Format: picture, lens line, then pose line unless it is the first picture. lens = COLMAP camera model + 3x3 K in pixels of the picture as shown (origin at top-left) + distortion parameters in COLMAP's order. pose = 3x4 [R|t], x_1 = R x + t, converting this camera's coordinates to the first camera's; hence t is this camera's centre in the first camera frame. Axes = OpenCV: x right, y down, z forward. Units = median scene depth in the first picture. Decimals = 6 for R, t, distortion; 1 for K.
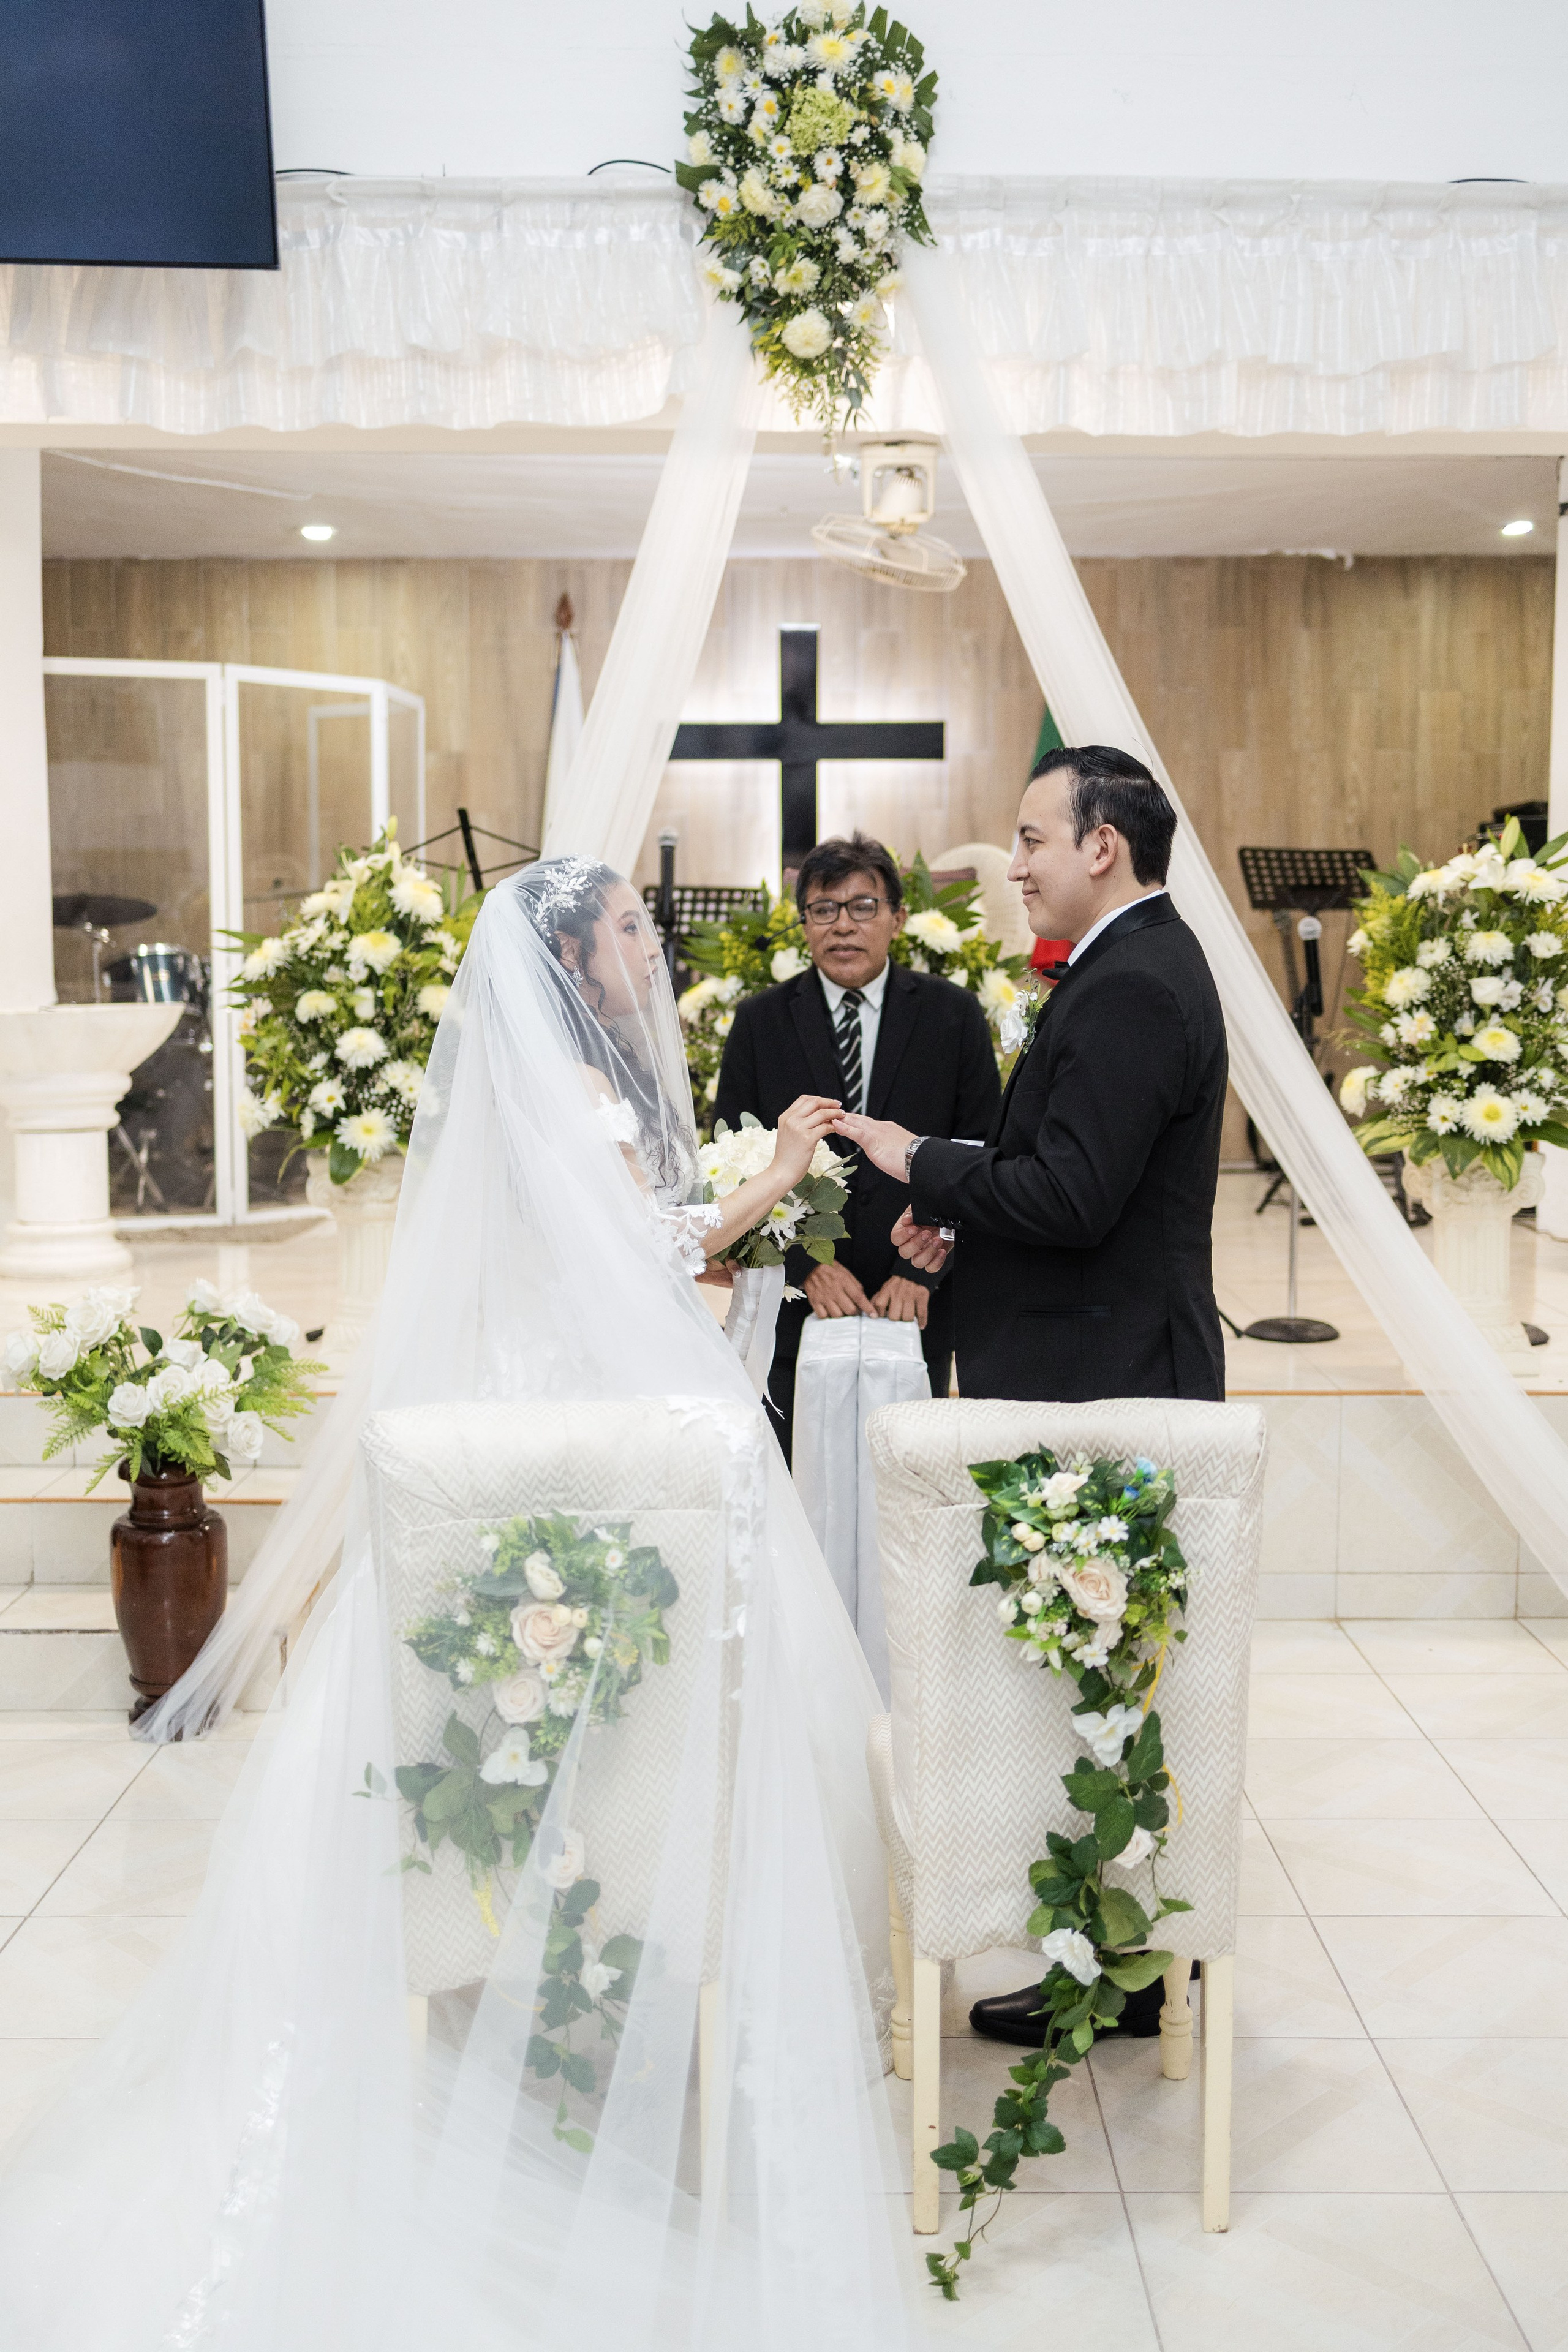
lens RADIAL K [[2350.0, 0, 784.0], [0, 2350.0, 1176.0], [0, 0, 1]] dist [-0.009356, 0.016550]
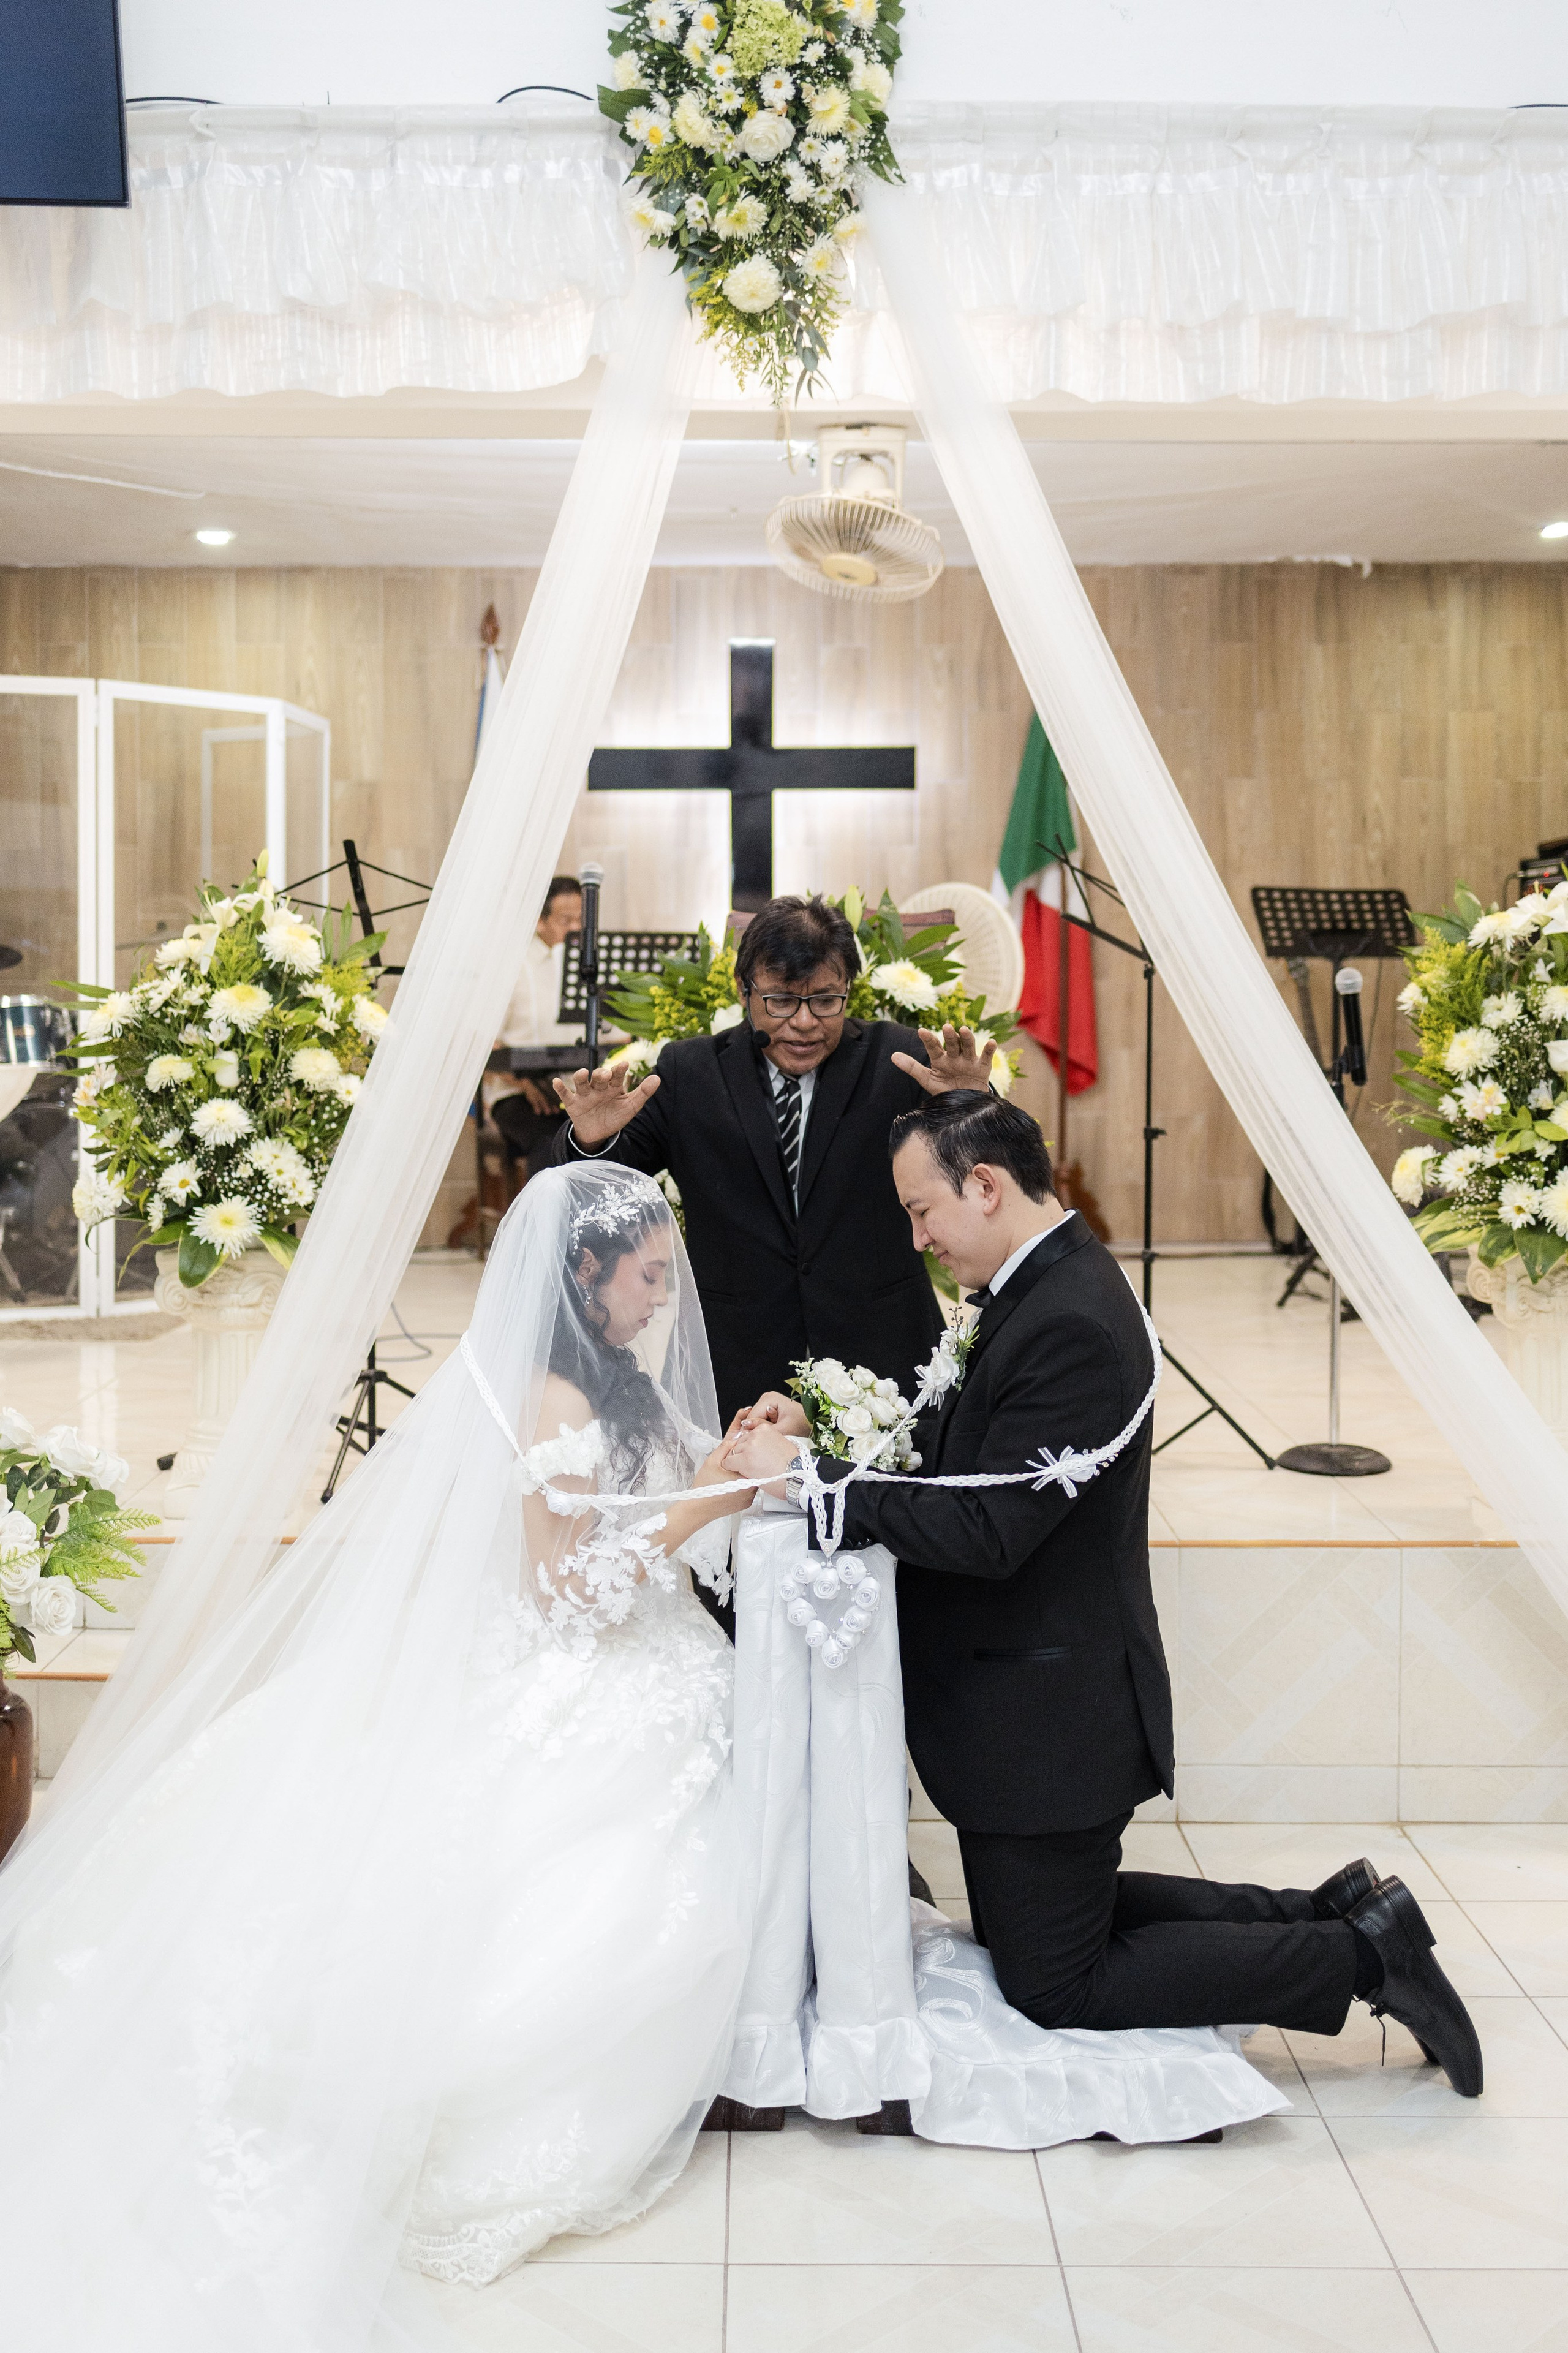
lens RADIAL K [[2527.5, 0, 739.4], [0, 2527.5, 1080.8], [0, 0, 1]] dist [0.002209, -0.004325]
pose [[0.999999, 0.000611, -0.001539, 0.006505], [-0.000707, 0.998014, -0.062993, -0.013063], [0.001498, 0.062994, 0.998013, 0.102086]]
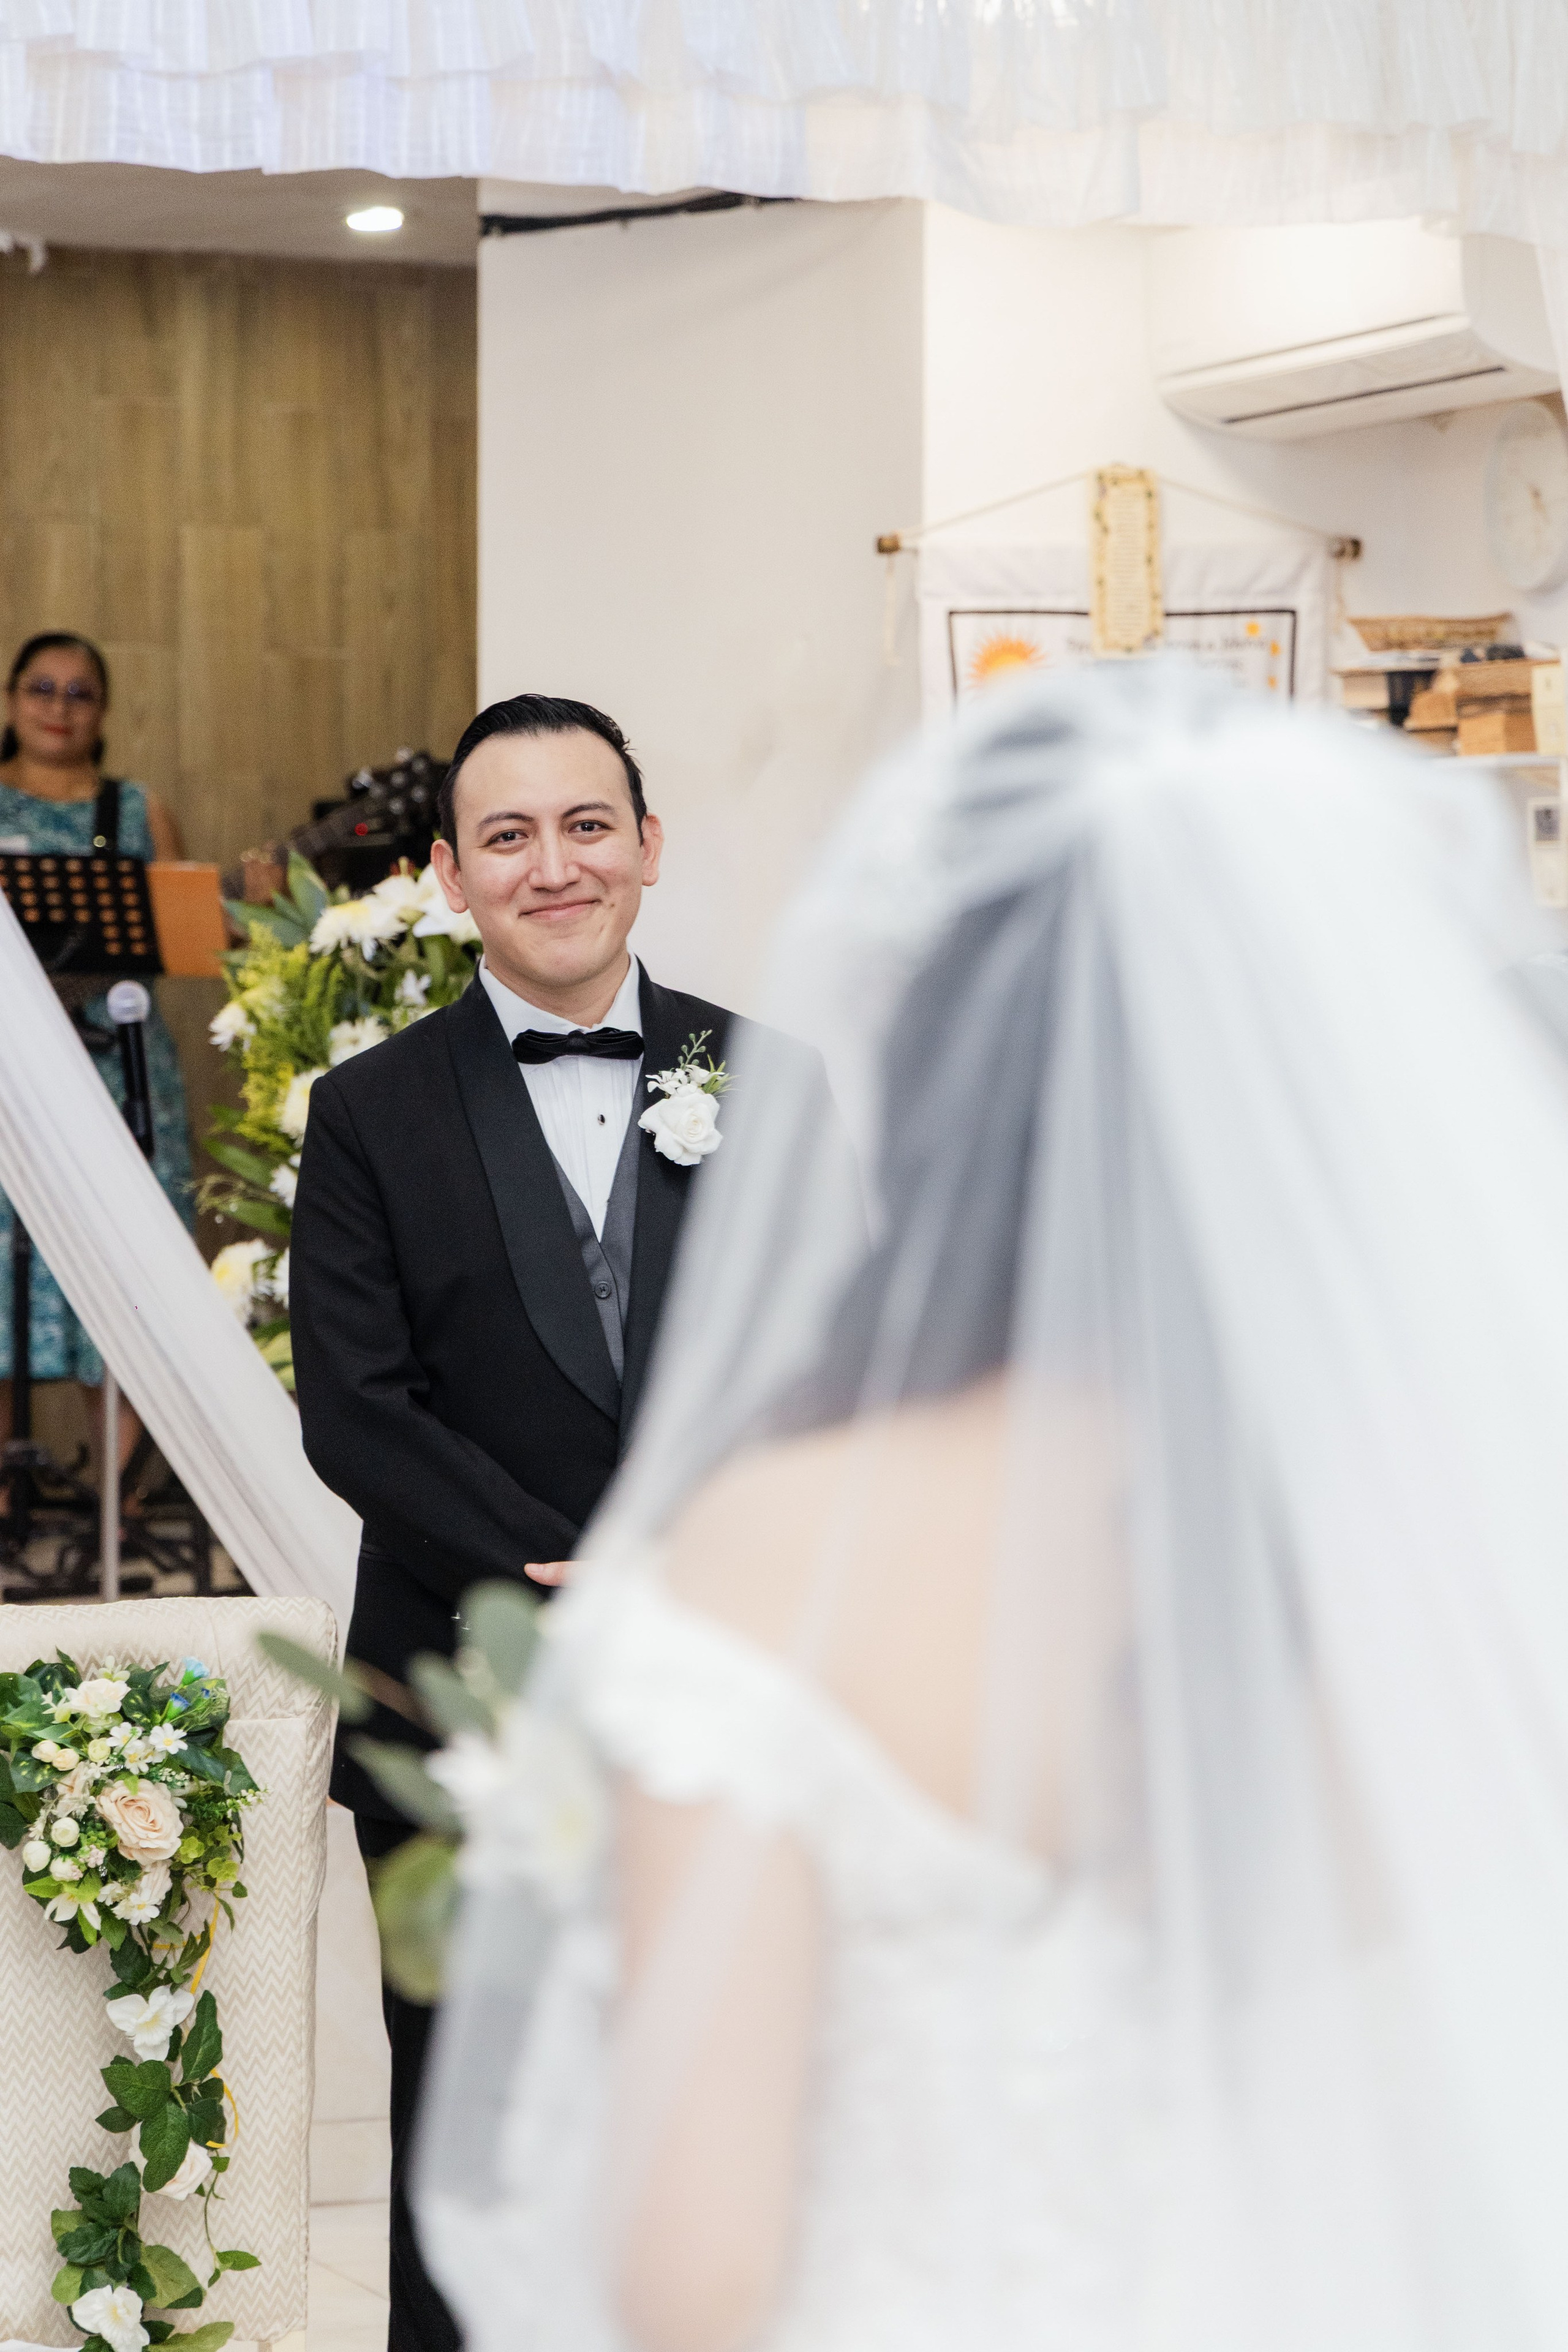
lens RADIAL K [[6436.3, 0, 784.0], [0, 6436.3, 1176.0], [0, 0, 1]] dist [-0.020791, -0.537352]
pose [[0.925436, 0.001420, 0.378900, -0.232831], [0.029728, 0.996638, -0.076344, 0.063578], [-0.377735, 0.081915, 0.922283, -0.517132]]
